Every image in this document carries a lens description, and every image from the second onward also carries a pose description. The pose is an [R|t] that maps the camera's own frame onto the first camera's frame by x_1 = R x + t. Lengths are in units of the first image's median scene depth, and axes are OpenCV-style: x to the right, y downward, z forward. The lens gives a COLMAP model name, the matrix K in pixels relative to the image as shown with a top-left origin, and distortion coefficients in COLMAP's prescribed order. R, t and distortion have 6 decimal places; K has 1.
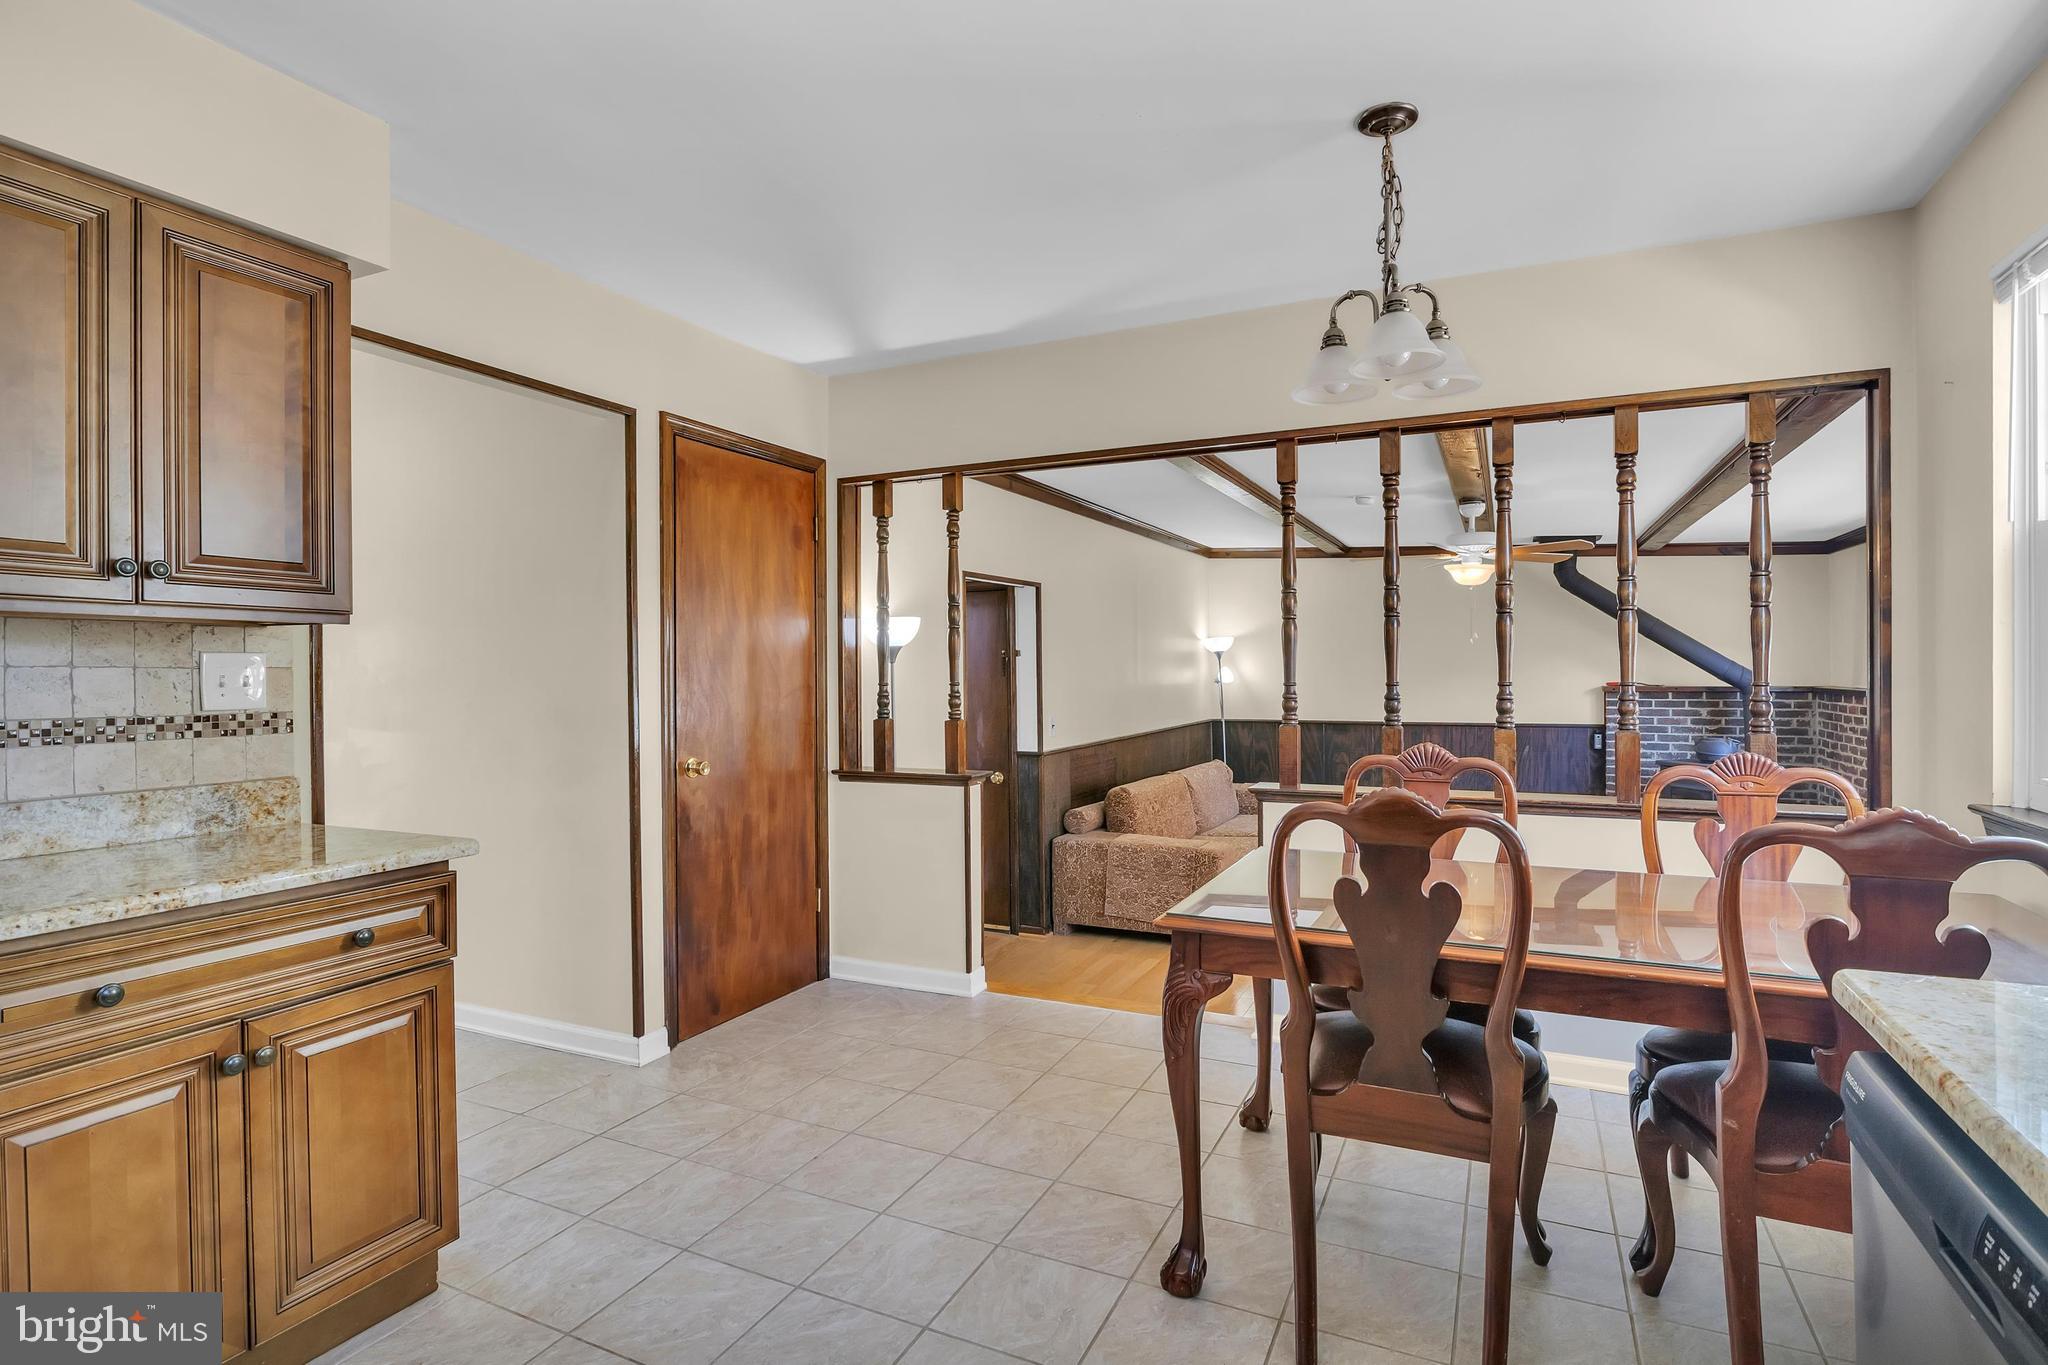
lens RADIAL K [[1017.5, 0, 1024.5], [0, 1017.5, 677.9], [0, 0, 1]] dist [-0.010319, 0.000019]
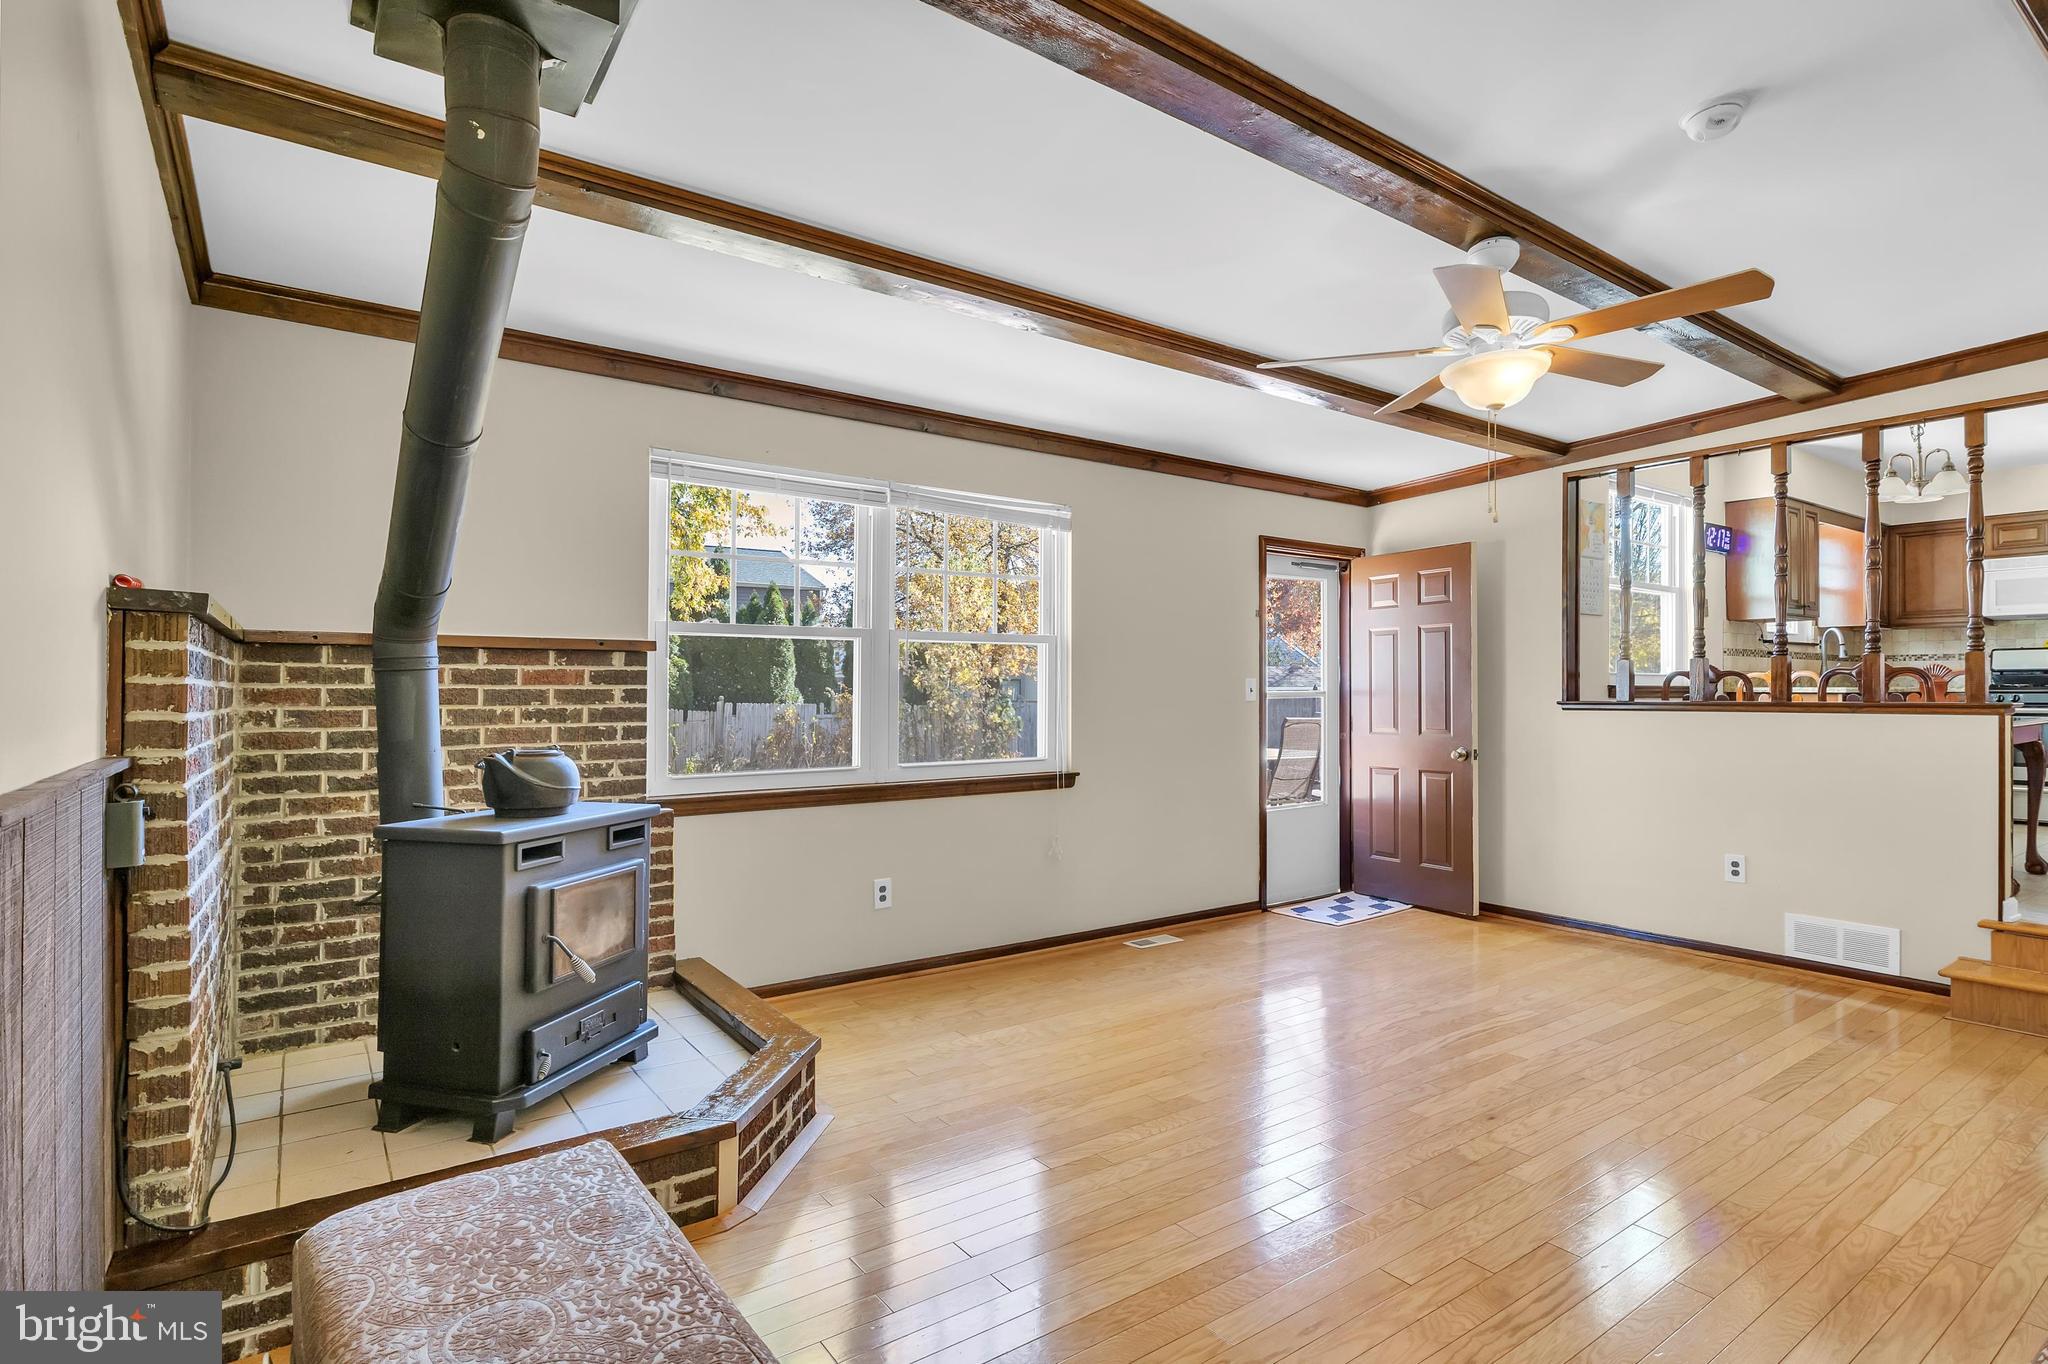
lens RADIAL K [[1012.9, 0, 1024.0], [0, 1012.9, 682.0], [0, 0, 1]] dist [-0.006182, -0.000171]
pose [[-0.874654, 0.014649, 0.484526, 0.308999], [0.012390, 0.999892, -0.007863, 0.036778], [-0.484589, -0.000874, -0.874742, 1.192437]]
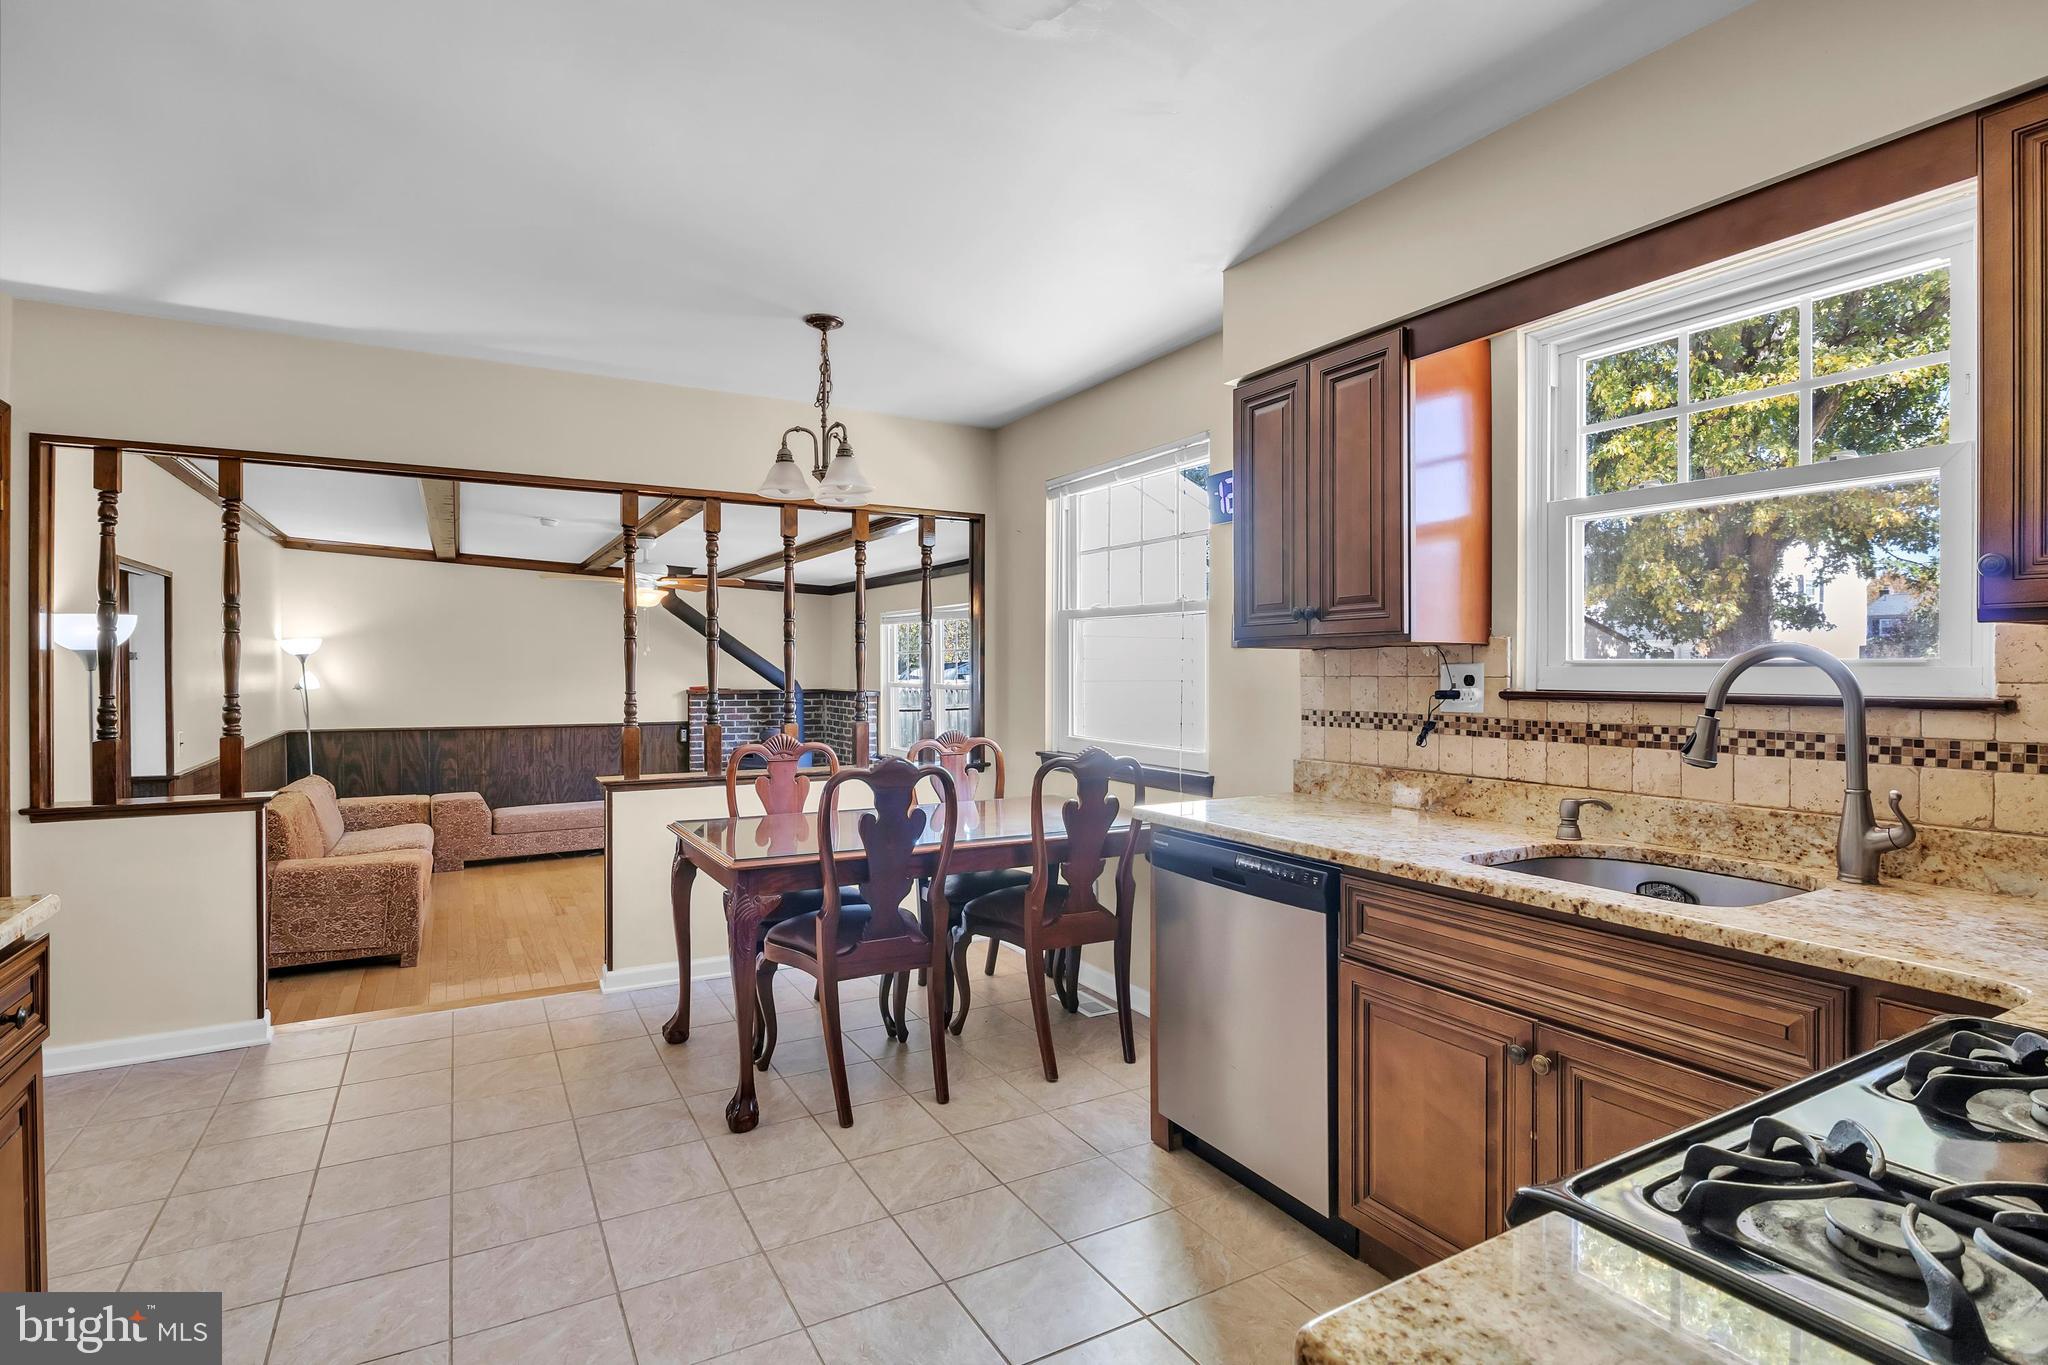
lens RADIAL K [[1017.5, 0, 1024.5], [0, 1017.5, 677.9], [0, 0, 1]] dist [-0.010319, 0.000019]
pose [[0.572790, 0.001517, 0.819701, -0.215011], [-0.000264, 0.999999, -0.001667, -0.004773], [-0.819702, 0.000739, 0.572789, -0.034208]]
